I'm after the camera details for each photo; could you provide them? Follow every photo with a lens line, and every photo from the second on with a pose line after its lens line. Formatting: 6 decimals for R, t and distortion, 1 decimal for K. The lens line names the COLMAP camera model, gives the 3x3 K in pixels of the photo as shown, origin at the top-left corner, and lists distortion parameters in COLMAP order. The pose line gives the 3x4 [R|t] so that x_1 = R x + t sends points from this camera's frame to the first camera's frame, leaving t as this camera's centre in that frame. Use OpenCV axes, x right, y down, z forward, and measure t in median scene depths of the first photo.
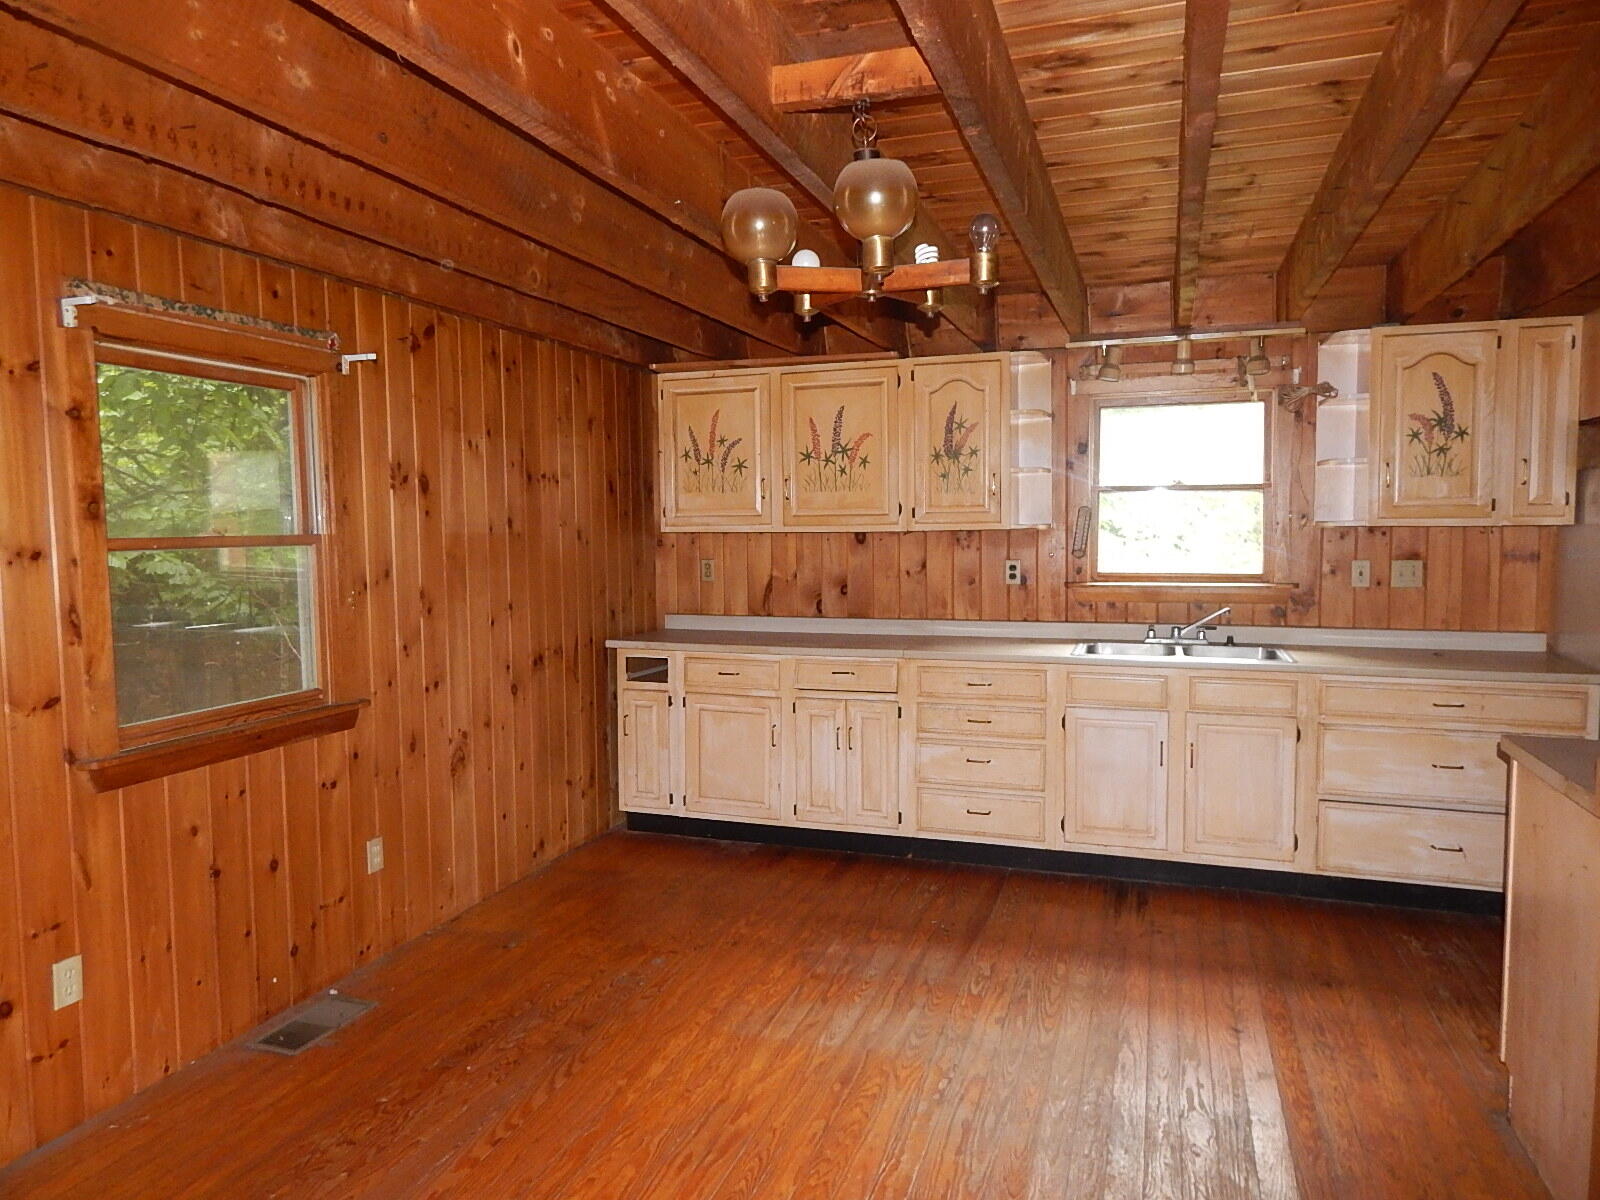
lens RADIAL K [[1058.4, 0, 800.0], [0, 1058.4, 600.0], [0, 0, 1]] dist [0.001823, -0.000477]
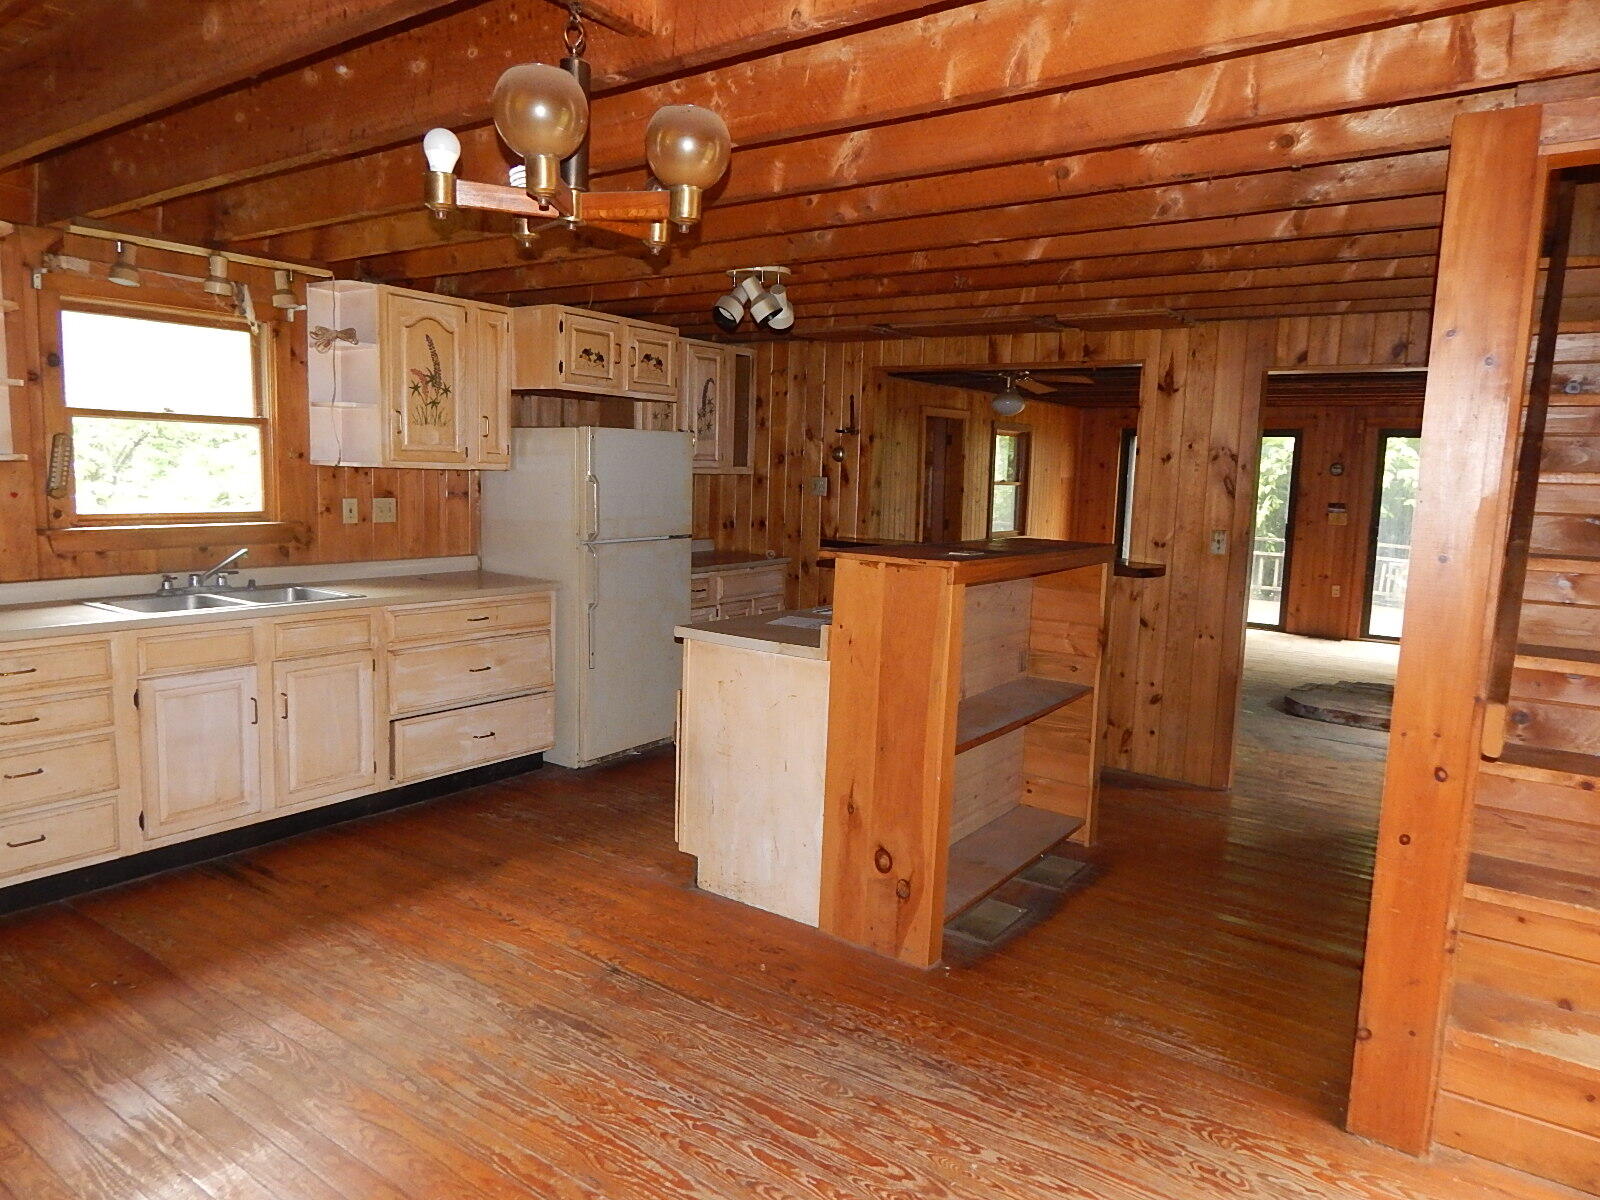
lens RADIAL K [[1058.4, 0, 800.0], [0, 1058.4, 600.0], [0, 0, 1]] dist [0.001823, -0.000477]
pose [[0.275847, -0.100931, 0.955888, -0.404899], [0.037093, 0.994849, 0.094341, -0.020779], [-0.960486, 0.009433, 0.278169, 0.284089]]
